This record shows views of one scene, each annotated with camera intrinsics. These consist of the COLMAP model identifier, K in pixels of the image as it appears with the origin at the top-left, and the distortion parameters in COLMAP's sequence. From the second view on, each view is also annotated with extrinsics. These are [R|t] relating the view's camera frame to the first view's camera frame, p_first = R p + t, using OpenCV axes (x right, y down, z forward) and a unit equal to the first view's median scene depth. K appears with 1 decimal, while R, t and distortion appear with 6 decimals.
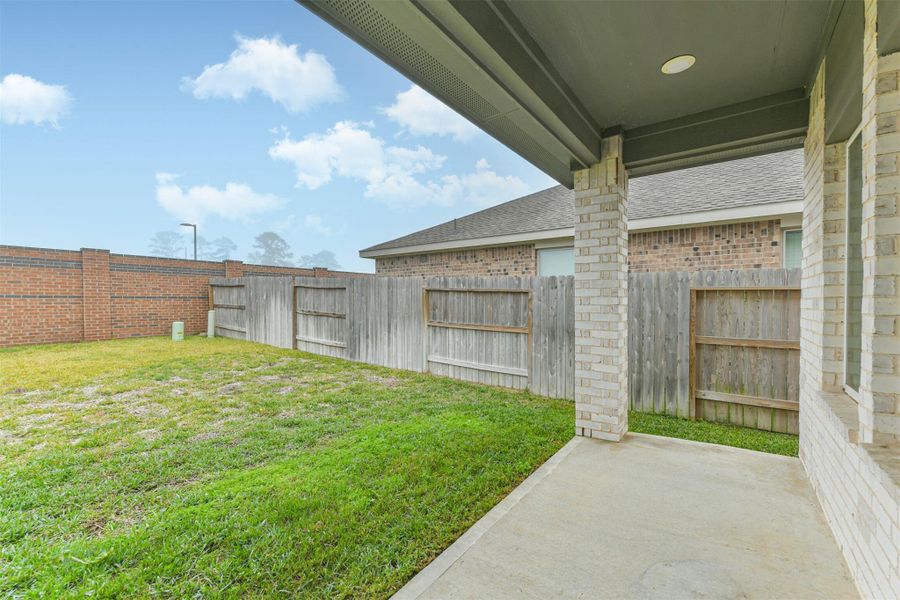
lens RADIAL K [[388.1, 0, 451.1], [0, 388.1, 302.6], [0, 0, 1]] dist [-0.001156, -0.000092]
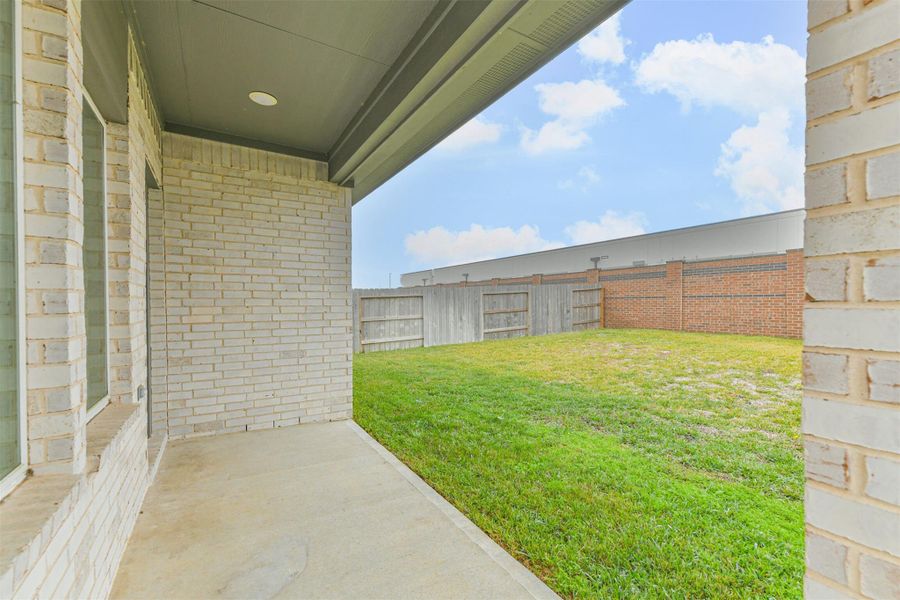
lens RADIAL K [[388.1, 0, 451.4], [0, 388.1, 301.6], [0, 0, 1]] dist [-0.001156, -0.000092]
pose [[-0.383610, 0.001054, -0.923494, 0.638110], [-0.003682, 0.999990, 0.002671, 0.006440], [0.923488, 0.004425, -0.383602, 0.851486]]
